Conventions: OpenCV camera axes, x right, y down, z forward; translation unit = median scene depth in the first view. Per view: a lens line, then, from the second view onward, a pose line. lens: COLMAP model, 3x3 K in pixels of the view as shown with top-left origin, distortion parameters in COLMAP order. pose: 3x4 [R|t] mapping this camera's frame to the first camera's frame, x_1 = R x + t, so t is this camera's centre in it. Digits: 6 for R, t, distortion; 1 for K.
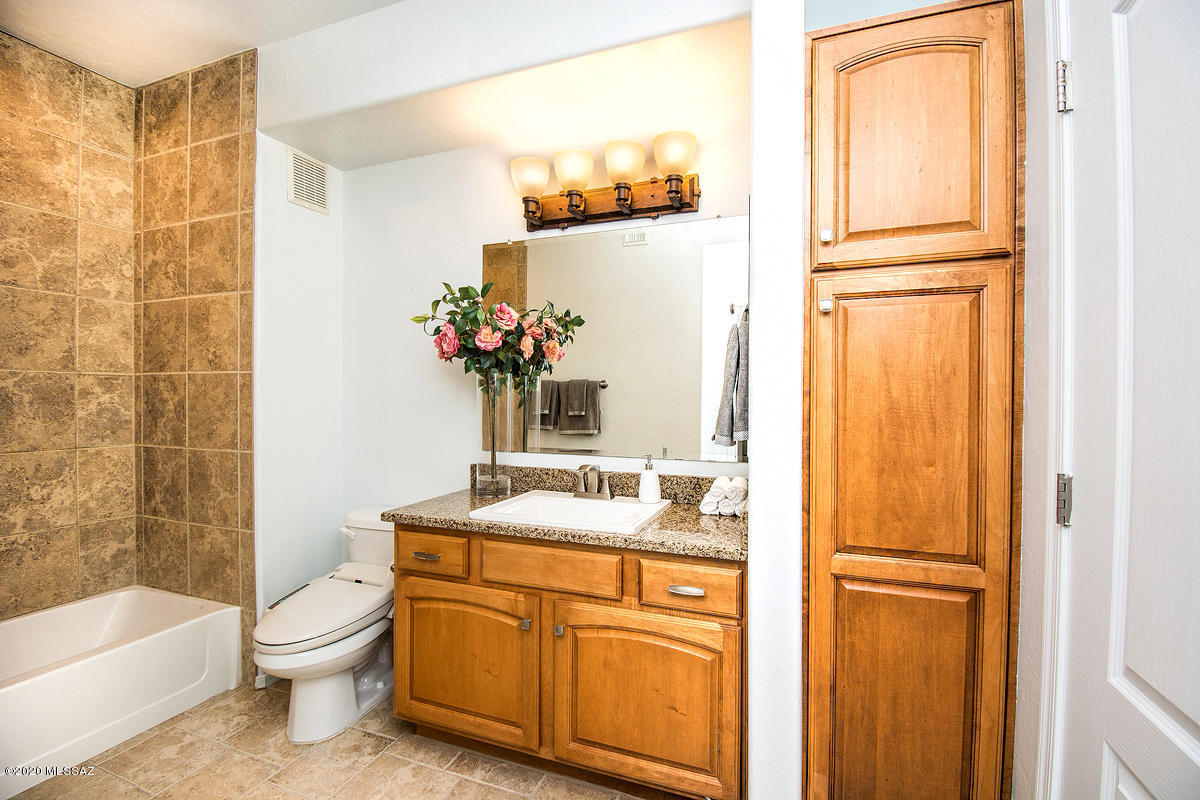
lens RADIAL K [[530.0, 0, 604.3], [0, 530.0, 399.9], [0, 0, 1]] dist [0.005126, -0.005301]
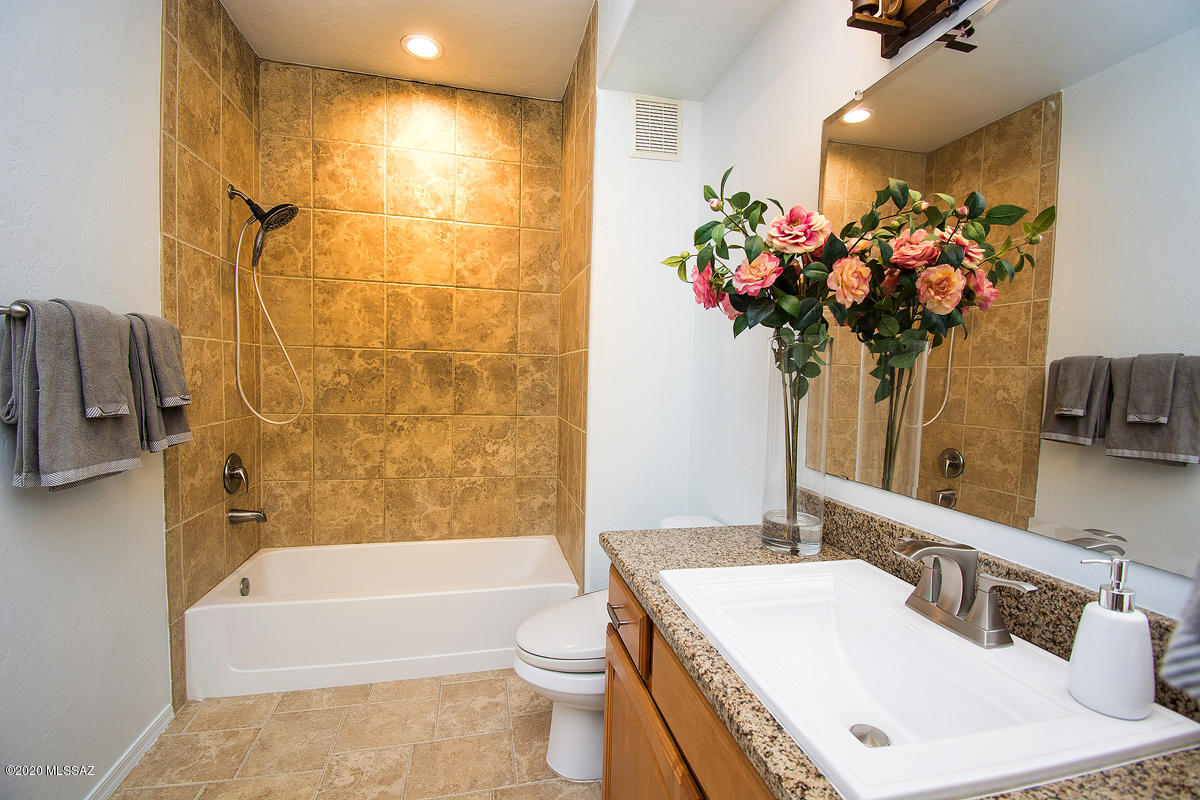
lens RADIAL K [[530.0, 0, 597.2], [0, 530.0, 402.9], [0, 0, 1]] dist [0.005126, -0.005301]
pose [[0.555904, 0.052060, -0.829614, 0.134649], [-0.025731, 0.998636, 0.045425, 0.000327], [0.830848, -0.003905, 0.556486, 0.454565]]
